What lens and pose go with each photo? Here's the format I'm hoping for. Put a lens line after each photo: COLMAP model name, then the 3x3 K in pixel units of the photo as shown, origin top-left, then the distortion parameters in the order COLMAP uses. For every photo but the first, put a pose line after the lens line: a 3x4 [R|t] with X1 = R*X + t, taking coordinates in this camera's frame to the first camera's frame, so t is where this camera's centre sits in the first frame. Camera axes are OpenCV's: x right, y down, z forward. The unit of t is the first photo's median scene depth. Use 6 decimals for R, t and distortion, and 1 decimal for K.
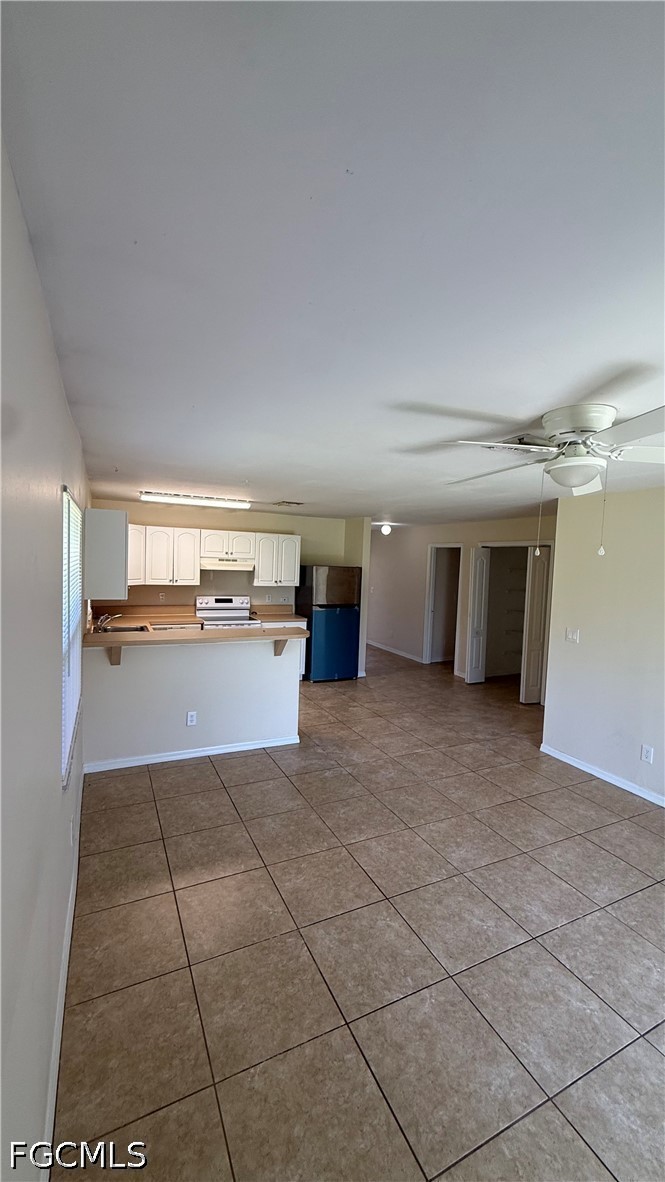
lens RADIAL K [[471.8, 0, 333.6], [0, 471.8, 588.6], [0, 0, 1]] dist [-0.001492, 0.000770]
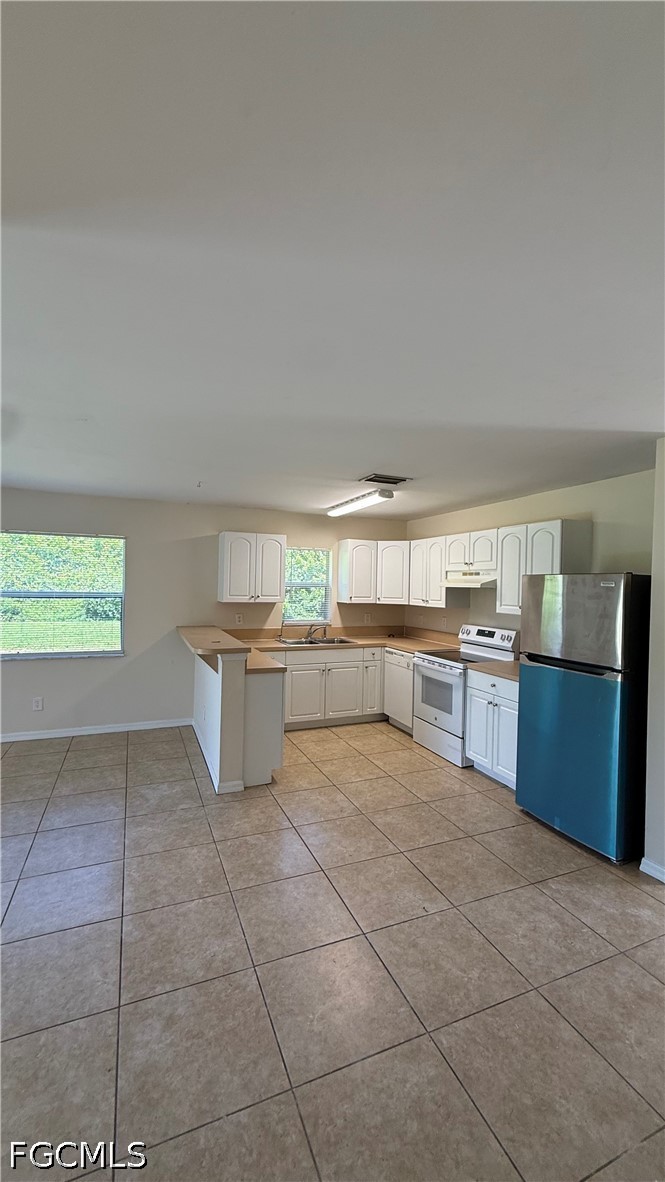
lens RADIAL K [[471.8, 0, 333.6], [0, 471.8, 588.6], [0, 0, 1]] dist [-0.001492, 0.000770]
pose [[-0.050638, -0.030971, -0.998237, 0.658230], [-0.087071, 0.995850, -0.026480, -0.003100], [0.994914, 0.085576, -0.053124, 1.137920]]
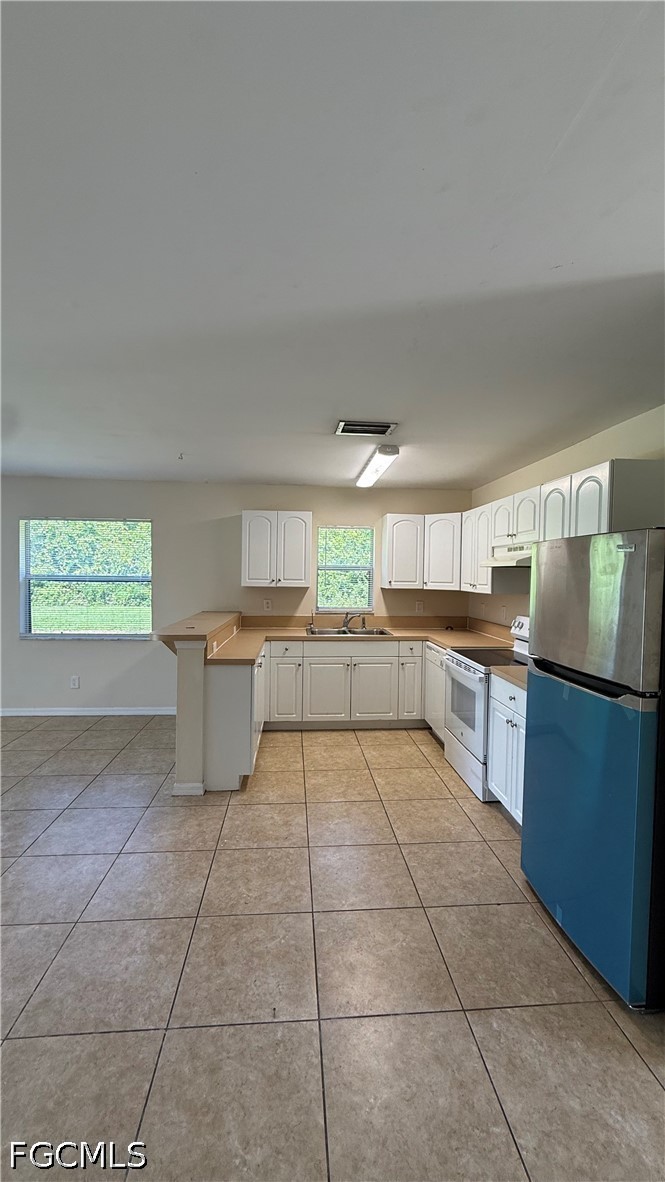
lens RADIAL K [[471.8, 0, 333.6], [0, 471.8, 588.6], [0, 0, 1]] dist [-0.001492, 0.000770]
pose [[-0.357666, -0.012102, -0.933771, 0.468870], [-0.088646, 0.995841, 0.021049, -0.011866], [0.929633, 0.090304, -0.357251, 1.365260]]
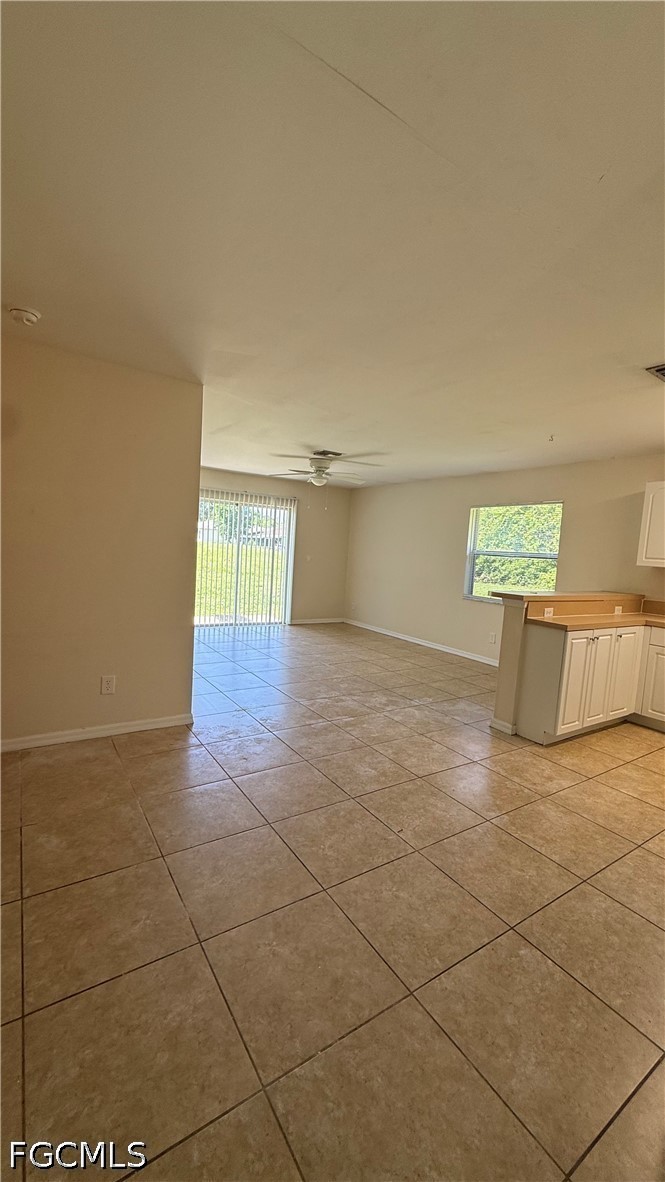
lens RADIAL K [[471.8, 0, 333.6], [0, 471.8, 588.6], [0, 0, 1]] dist [-0.001492, 0.000770]
pose [[-0.986457, -0.085632, -0.139891, 0.321850], [-0.105760, 0.983992, 0.143441, -0.004458], [0.125368, 0.156293, -0.979722, 1.657003]]
